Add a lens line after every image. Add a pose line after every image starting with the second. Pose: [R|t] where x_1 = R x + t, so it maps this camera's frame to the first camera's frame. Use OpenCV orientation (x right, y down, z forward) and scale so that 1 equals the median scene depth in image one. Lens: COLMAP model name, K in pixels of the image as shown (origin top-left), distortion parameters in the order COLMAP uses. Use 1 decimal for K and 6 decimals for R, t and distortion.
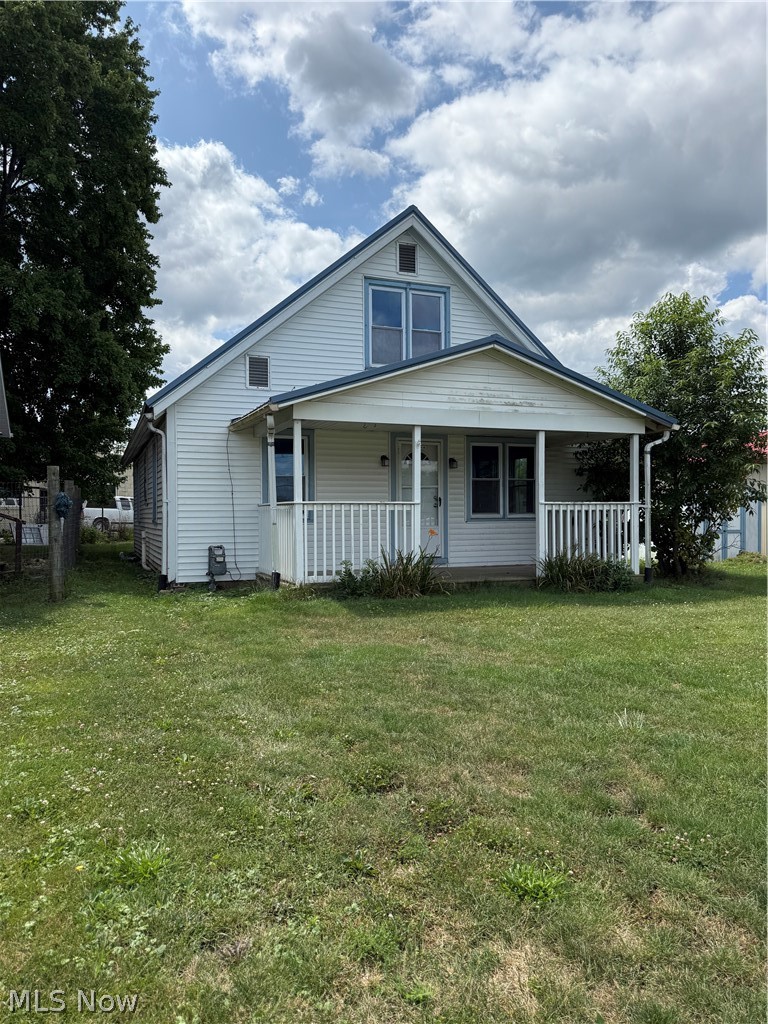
lens RADIAL K [[720.0, 0, 371.2], [0, 720.0, 560.9], [0, 0, 1]] dist [0.023420, -0.014418]
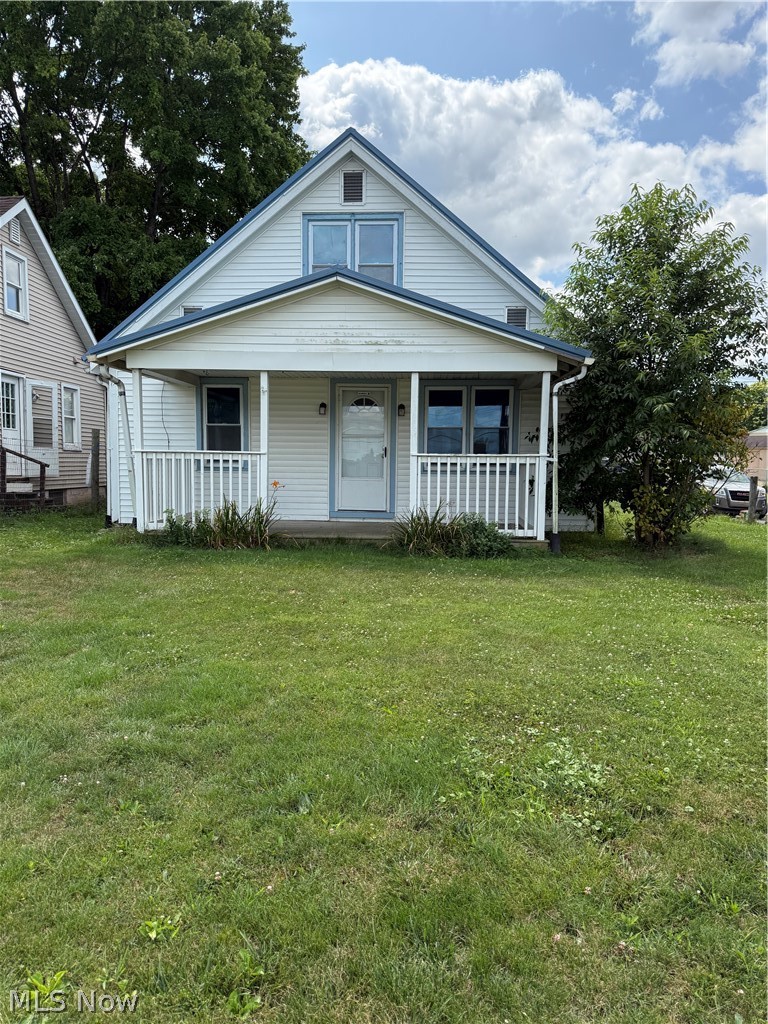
lens RADIAL K [[720.0, 0, 358.6], [0, 720.0, 552.9], [0, 0, 1]] dist [0.023420, -0.014418]
pose [[0.901416, 0.071755, -0.426967, 0.263739], [-0.045864, 0.996448, 0.070631, -0.009285], [0.430518, -0.044085, 0.901505, 0.079474]]
